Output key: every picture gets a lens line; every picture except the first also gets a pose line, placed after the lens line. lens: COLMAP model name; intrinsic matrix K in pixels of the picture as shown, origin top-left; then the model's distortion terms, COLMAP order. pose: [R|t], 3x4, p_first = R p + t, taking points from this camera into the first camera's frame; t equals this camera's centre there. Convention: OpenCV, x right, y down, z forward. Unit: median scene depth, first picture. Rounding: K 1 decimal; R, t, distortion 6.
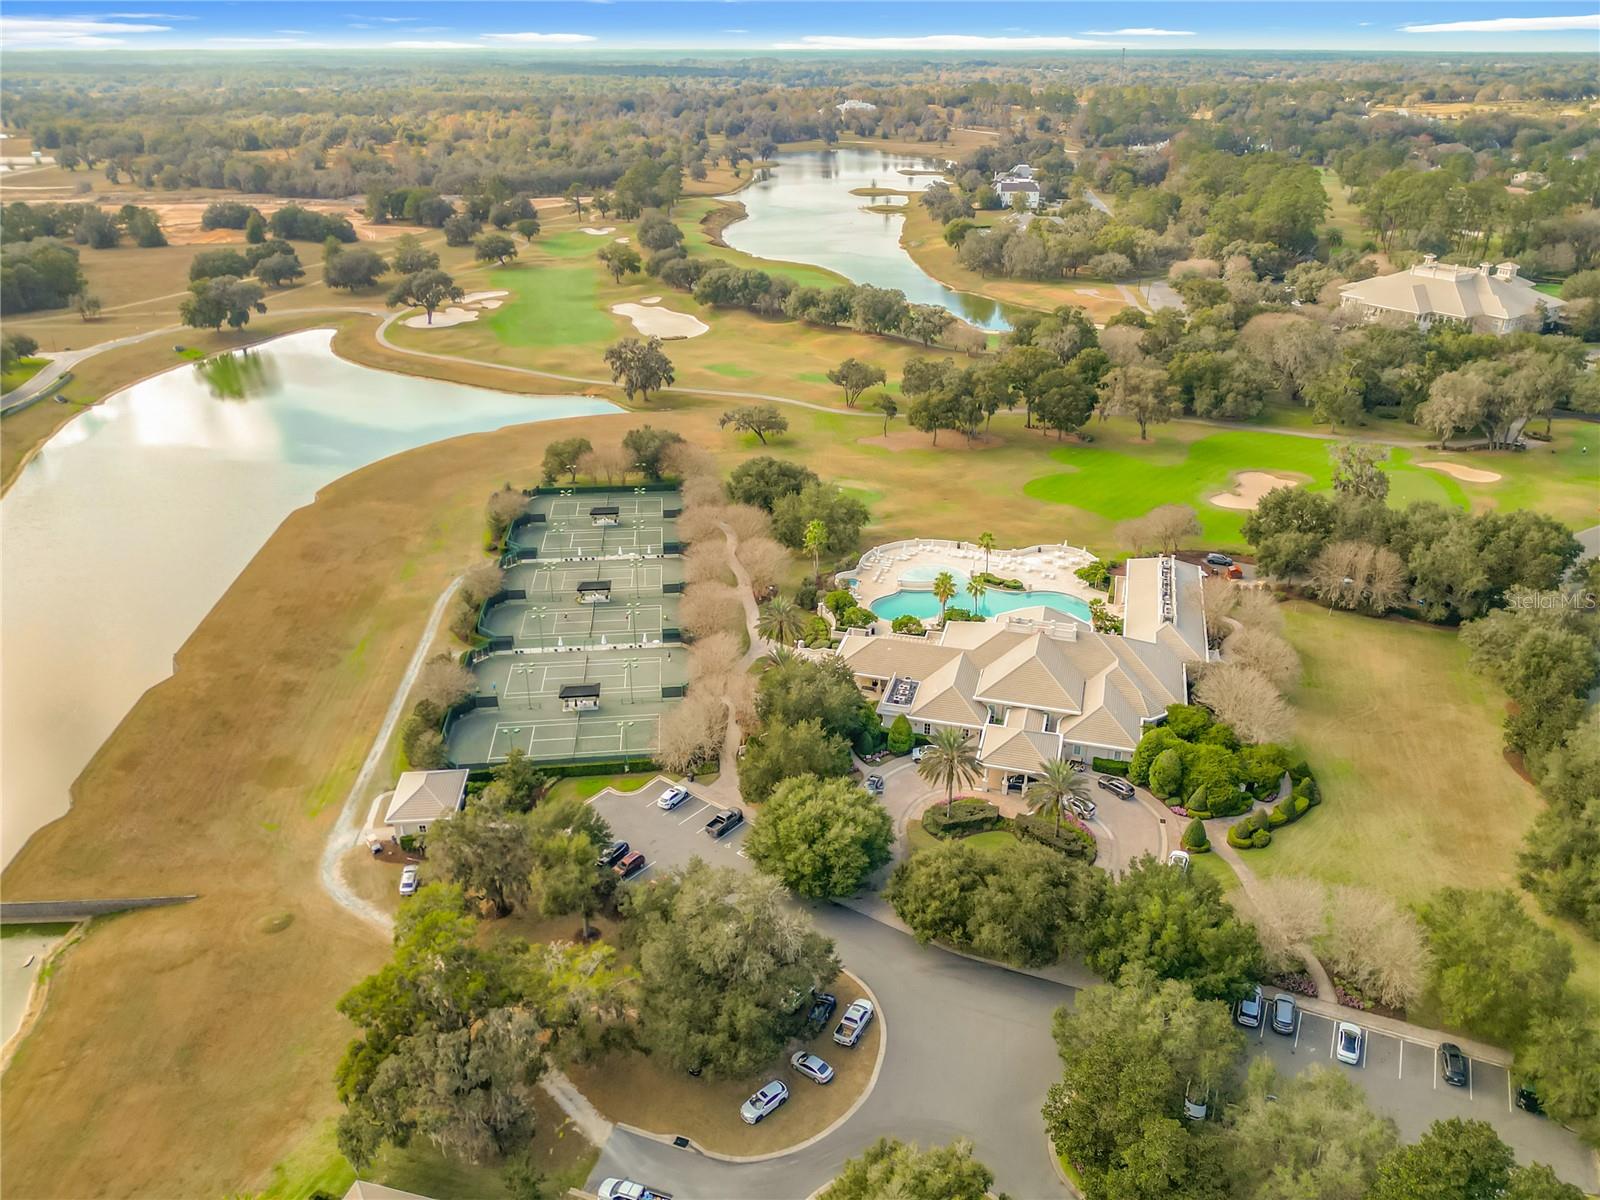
lens RADIAL K [[1186.5, 0, 820.7], [0, 1186.5, 596.1], [0, 0, 1]] dist [0.041853, -0.070997]
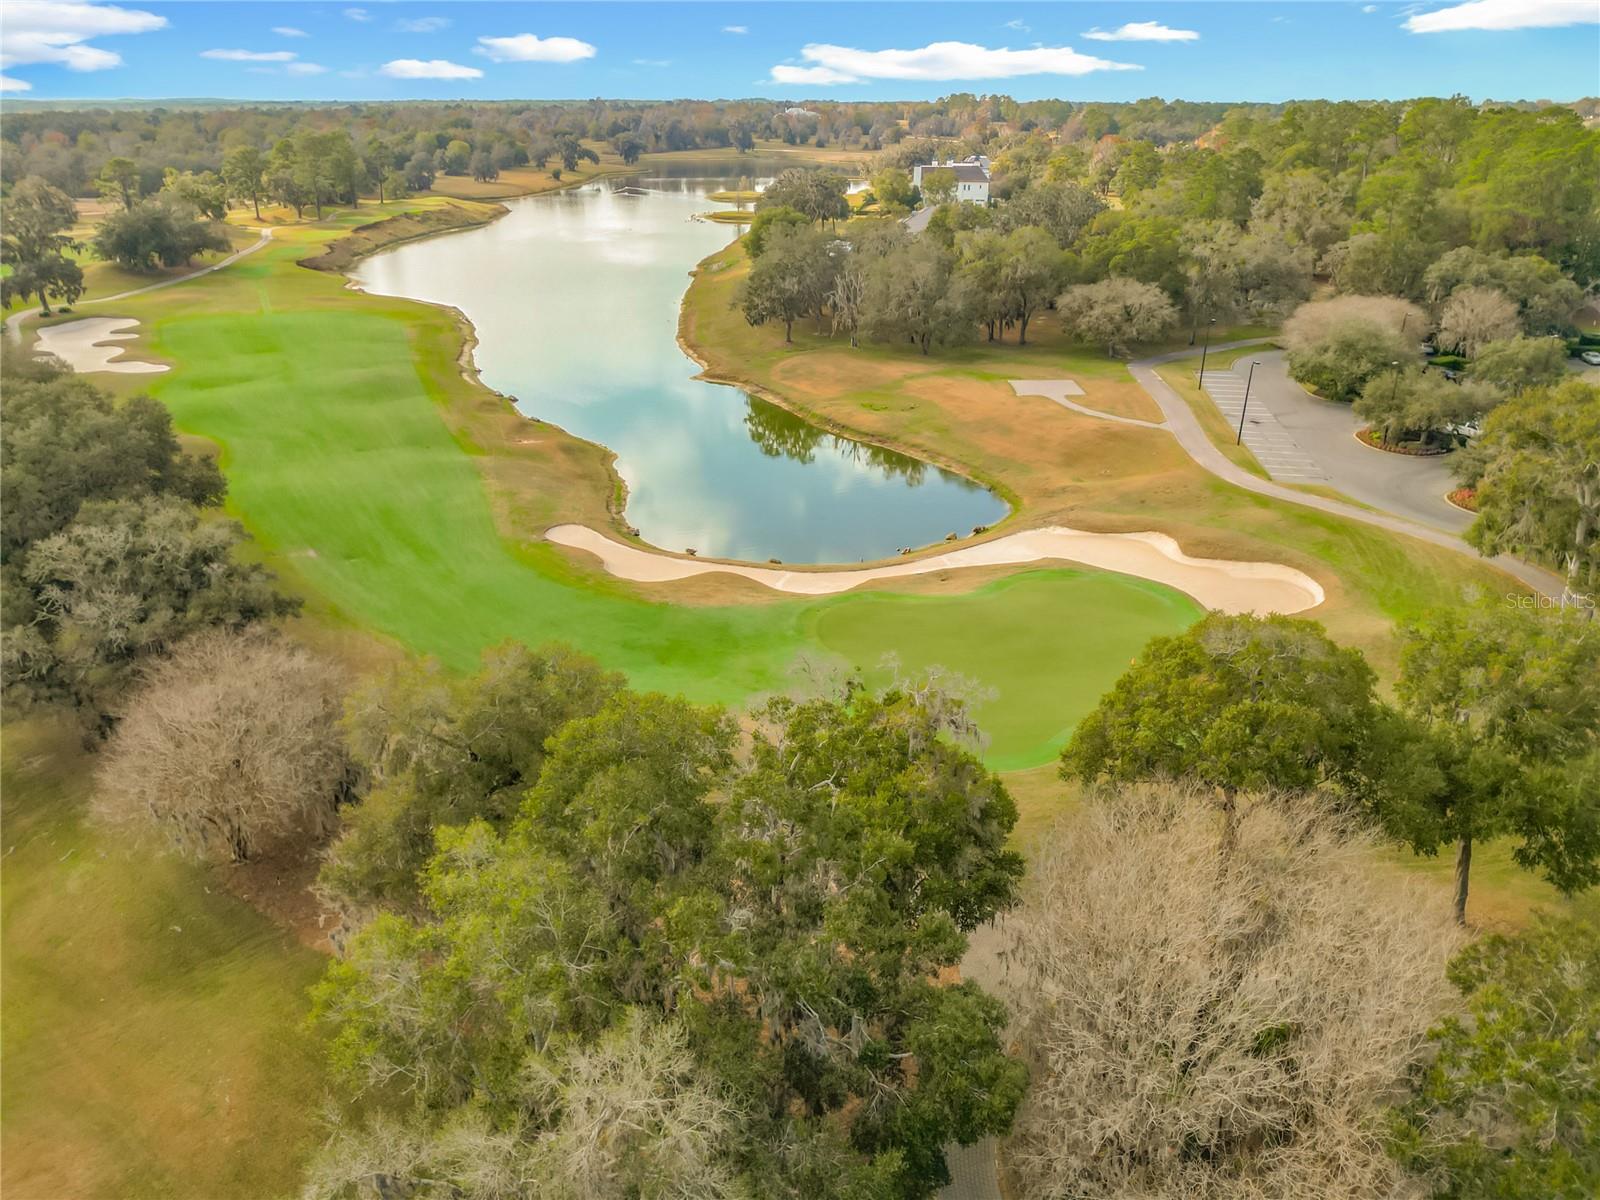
lens RADIAL K [[1186.5, 0, 820.7], [0, 1186.5, 596.1], [0, 0, 1]] dist [0.041853, -0.070997]
pose [[0.999958, 0.007540, -0.005177, 0.154564], [-0.007725, 0.999298, -0.036671, -0.175876], [0.004896, 0.036710, 0.999314, 0.635457]]
